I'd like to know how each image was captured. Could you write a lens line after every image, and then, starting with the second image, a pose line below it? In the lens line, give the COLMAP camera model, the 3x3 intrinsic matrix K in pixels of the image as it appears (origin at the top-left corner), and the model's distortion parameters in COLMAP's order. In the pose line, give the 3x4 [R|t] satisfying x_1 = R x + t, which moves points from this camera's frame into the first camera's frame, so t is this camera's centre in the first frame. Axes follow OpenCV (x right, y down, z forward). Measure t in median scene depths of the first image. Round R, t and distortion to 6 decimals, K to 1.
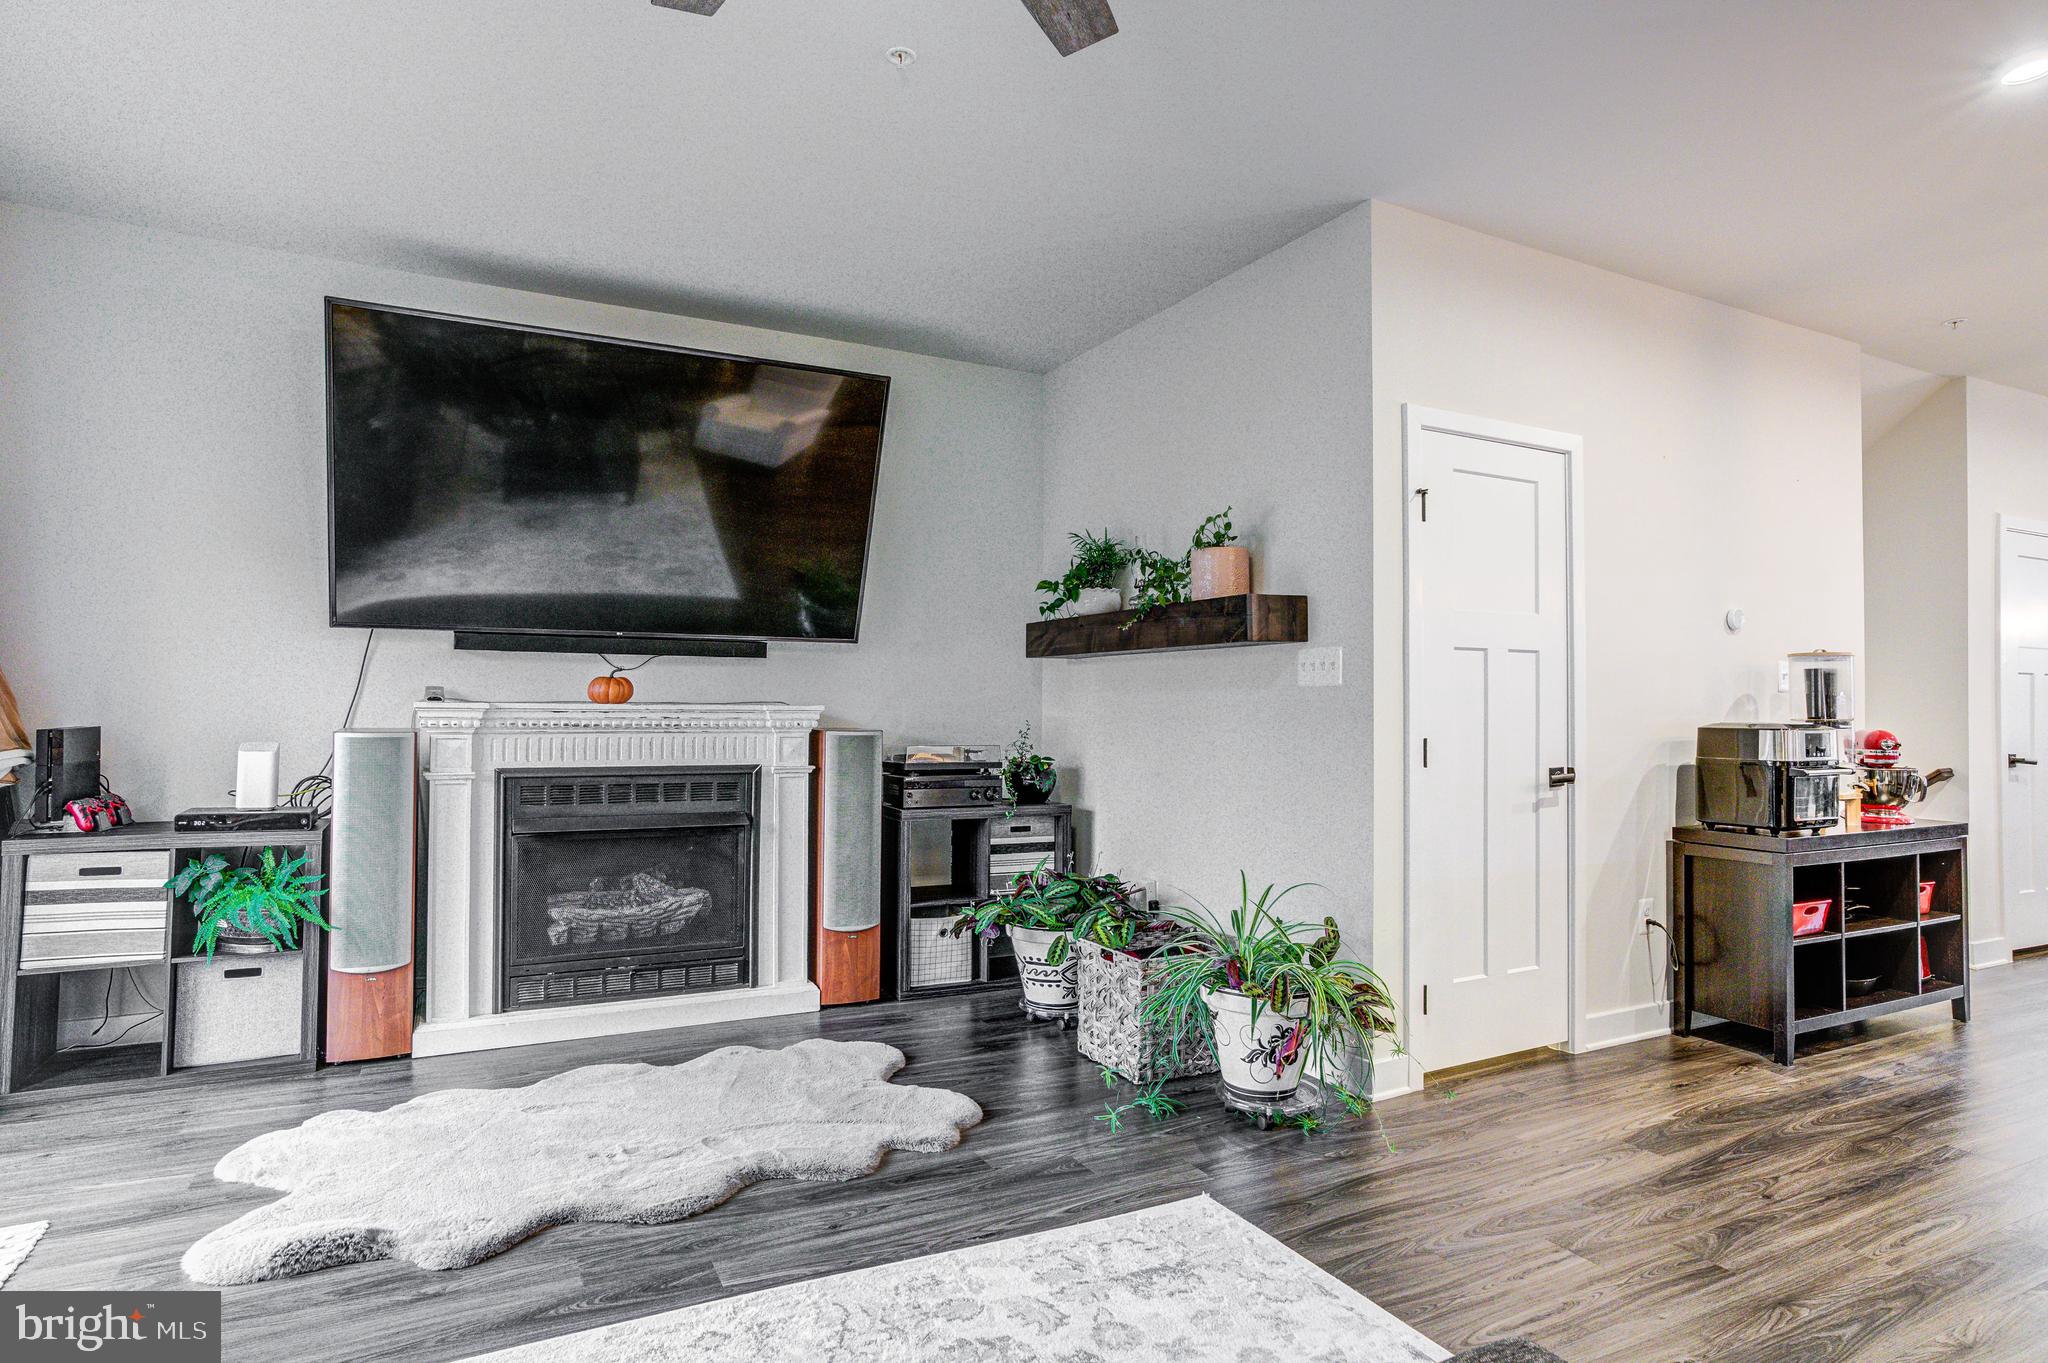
lens RADIAL K [[1095.9, 0, 1004.9], [0, 1095.9, 682.4], [0, 0, 1]] dist [-0.046784, 0.041721]
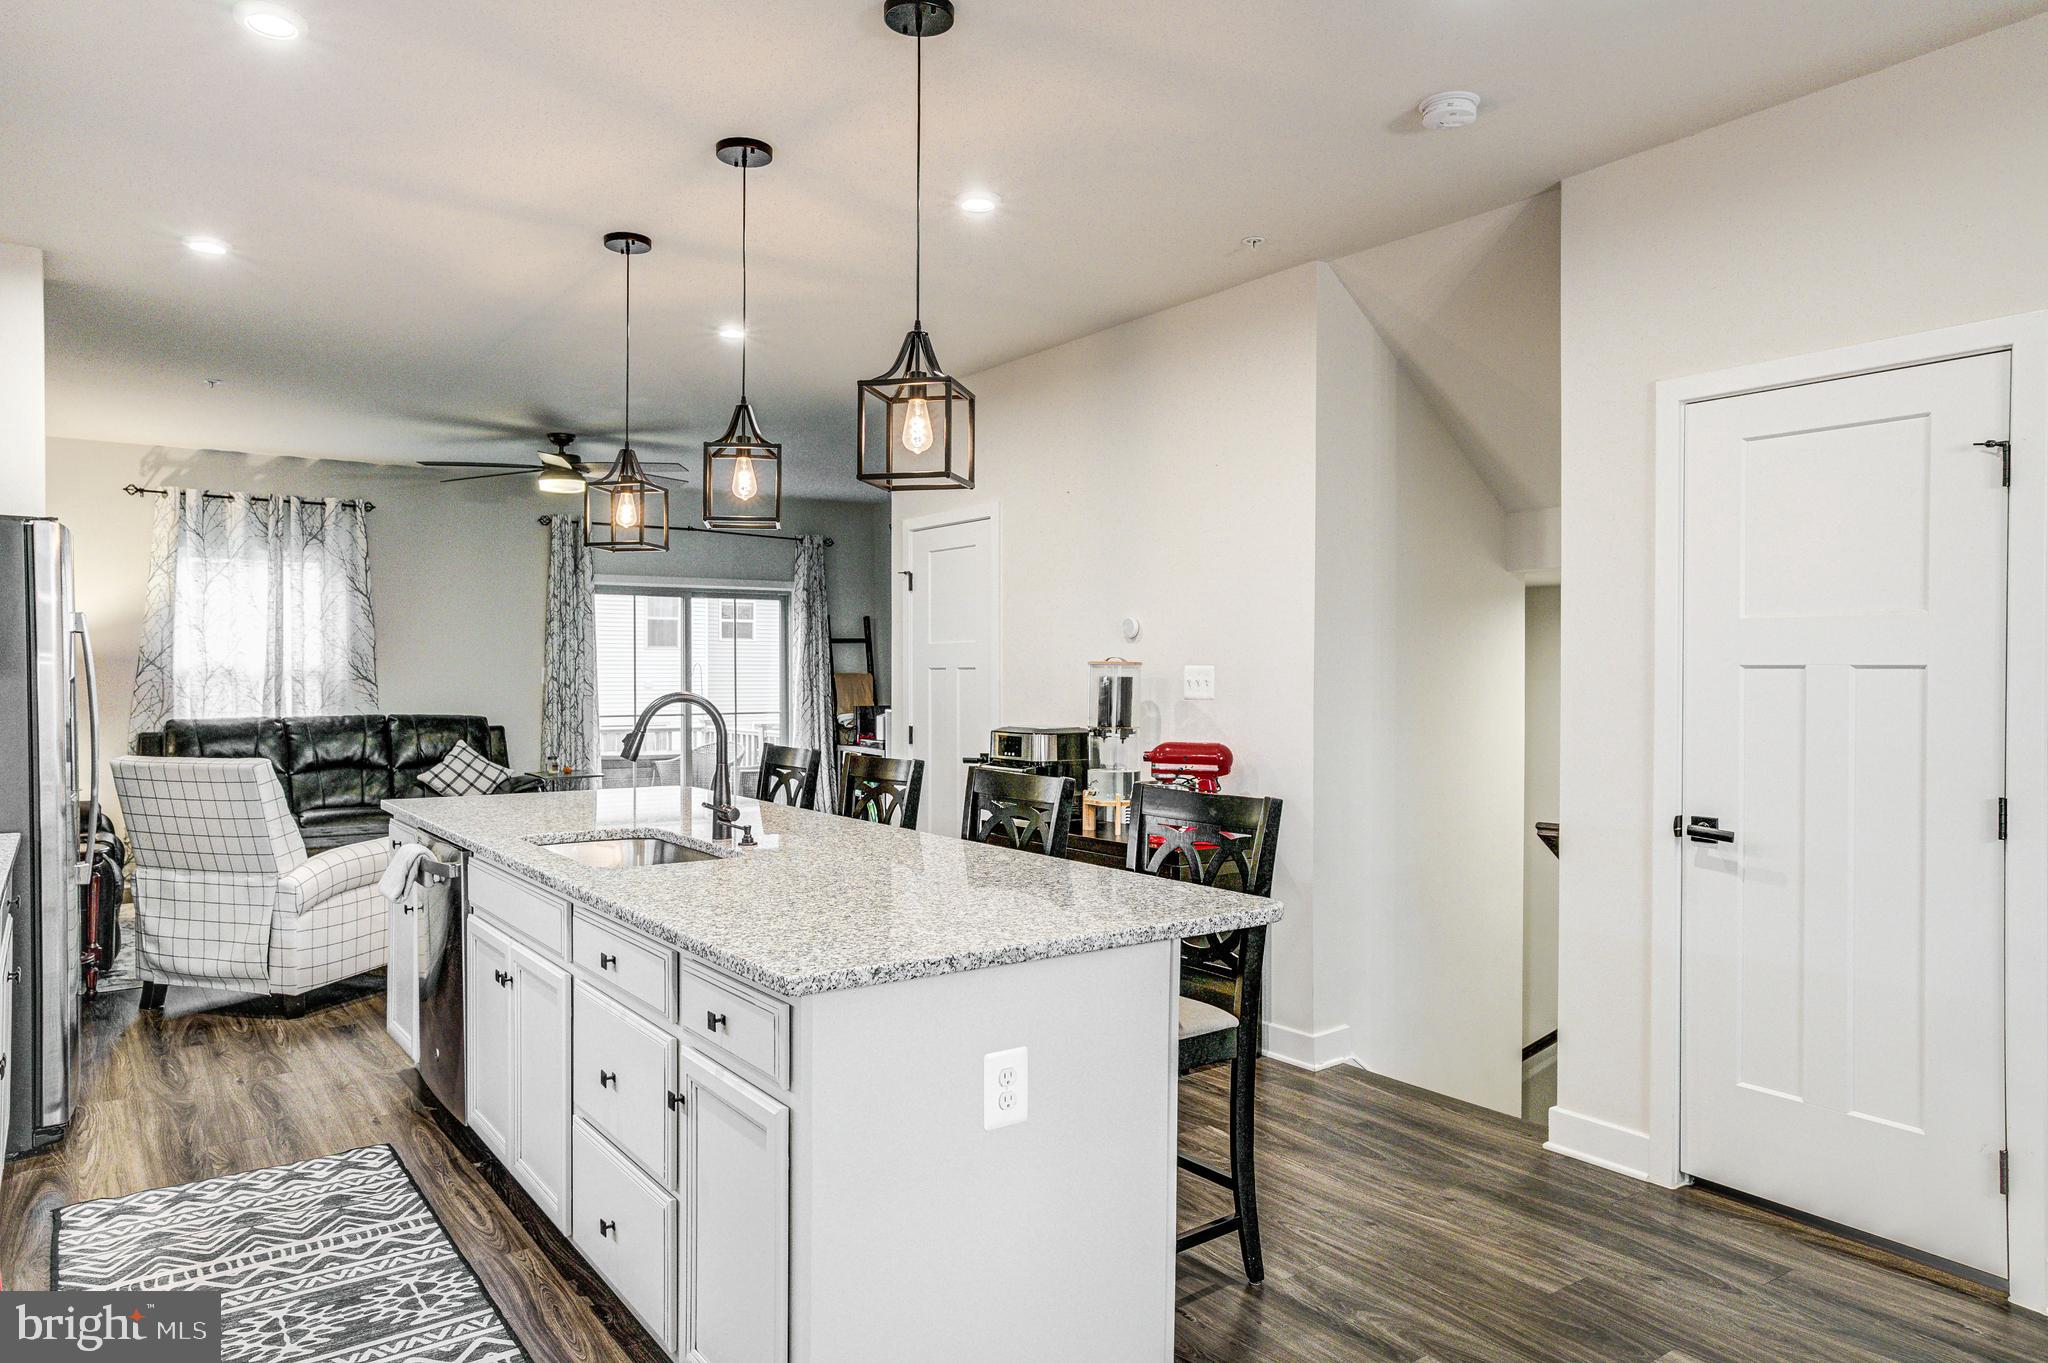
lens RADIAL K [[1327.3, 0, 1015.0], [0, 1327.3, 678.9], [0, 0, 1]] dist [0.003859, 0.003631]
pose [[0.144371, -0.003446, -0.989518, 2.403890], [0.018676, 0.999825, -0.000757, -0.014193], [0.989347, -0.018371, 0.144410, 0.898280]]
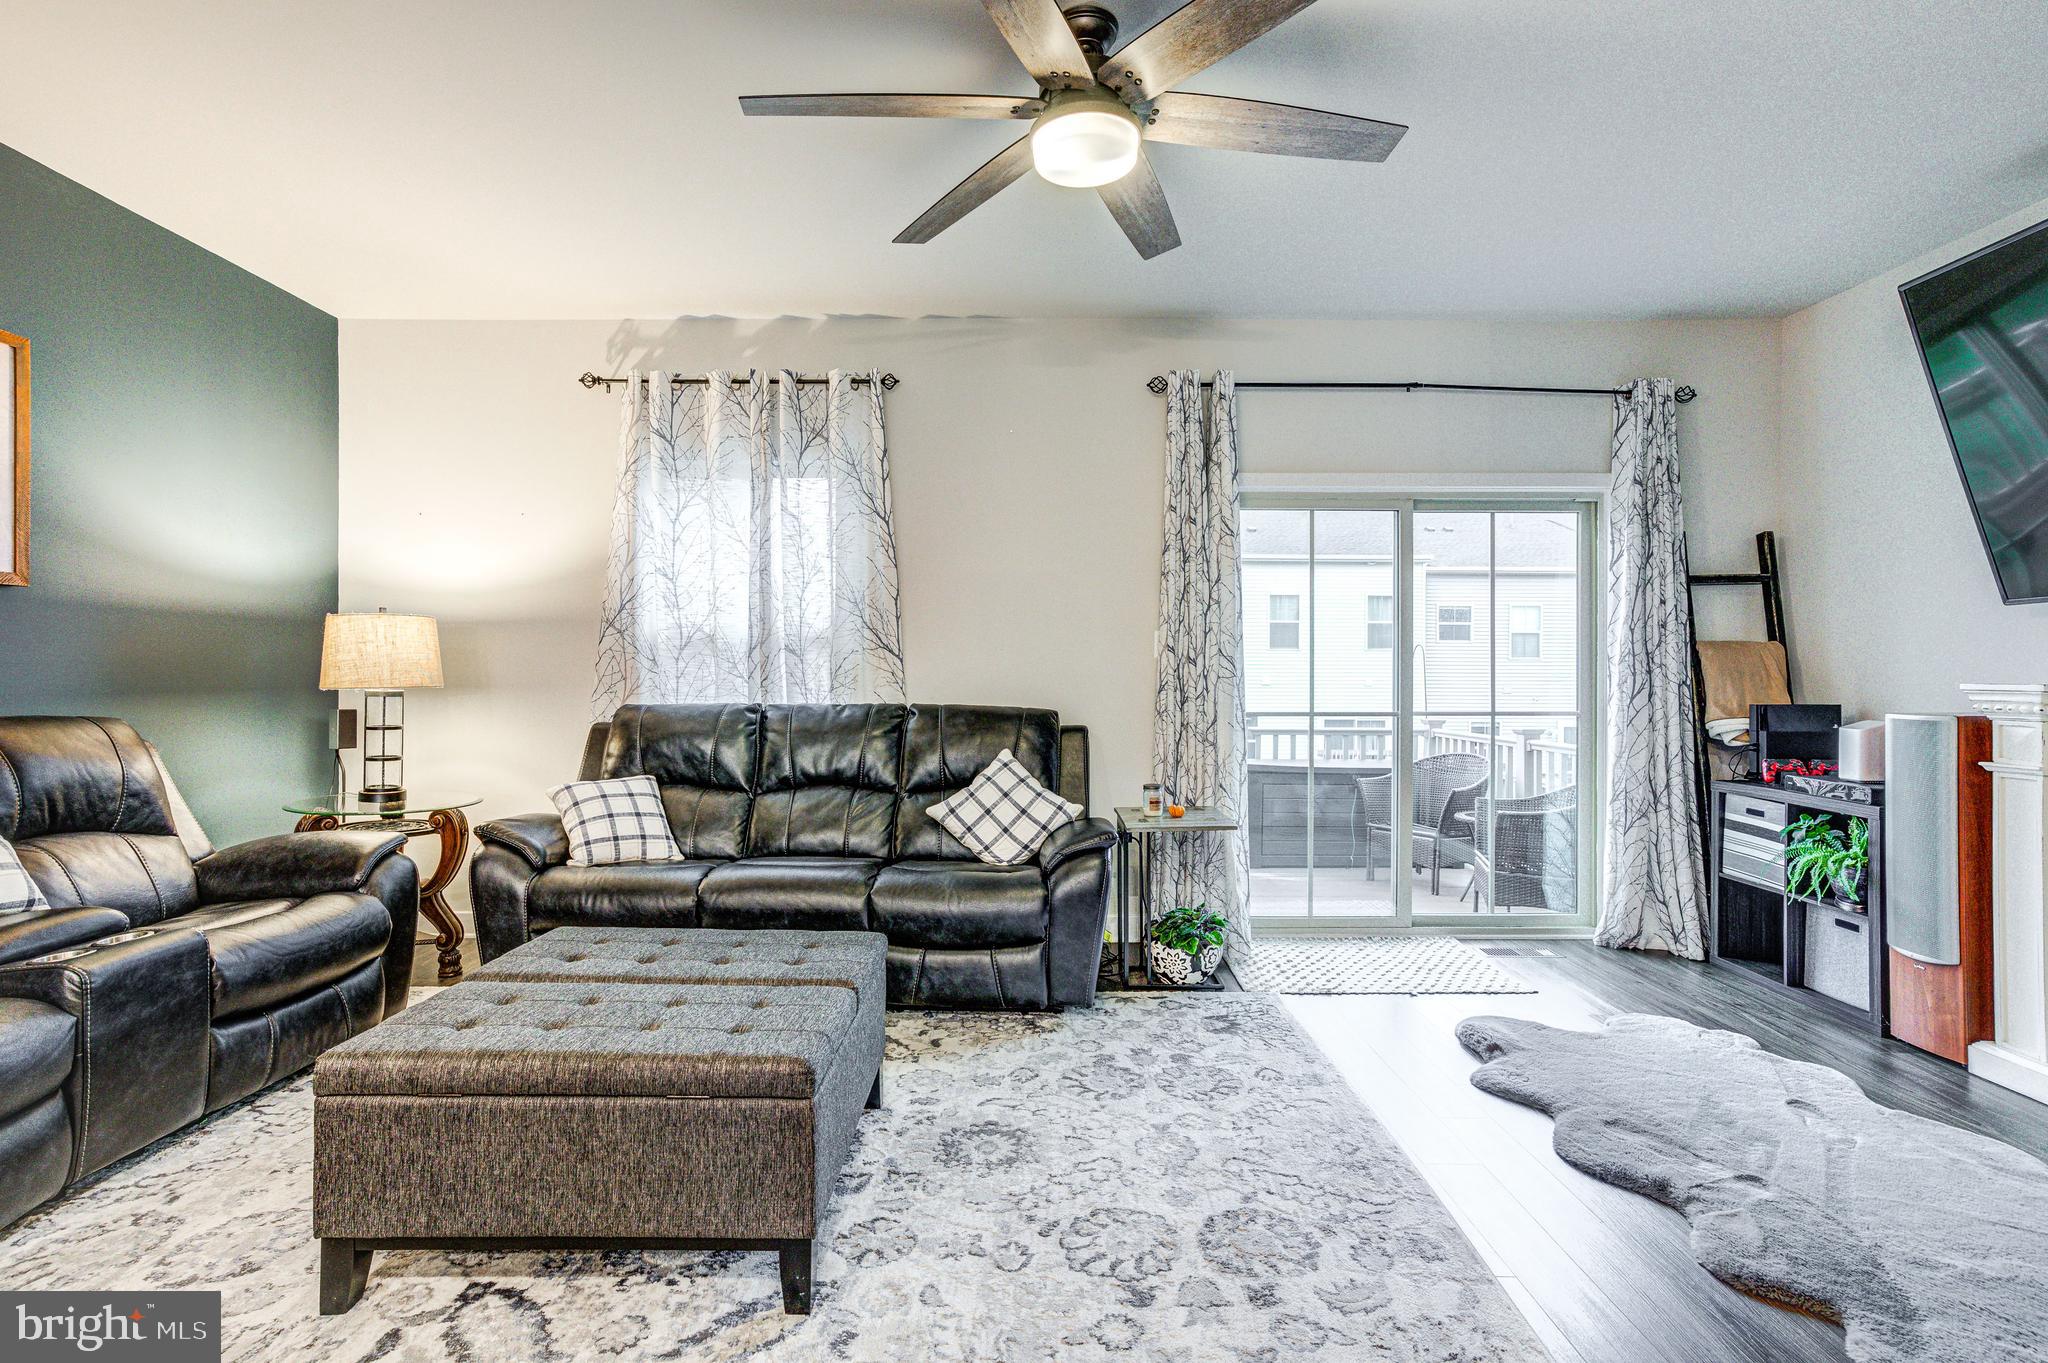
lens RADIAL K [[978.6, 0, 1013.7], [0, 978.6, 671.5], [0, 0, 1]] dist [-0.002080, 0.000350]
pose [[-0.460386, -0.014285, -0.887604, 0.612708], [0.009902, 0.999726, -0.021225, 0.018979], [0.887664, -0.018560, -0.460118, 0.723997]]
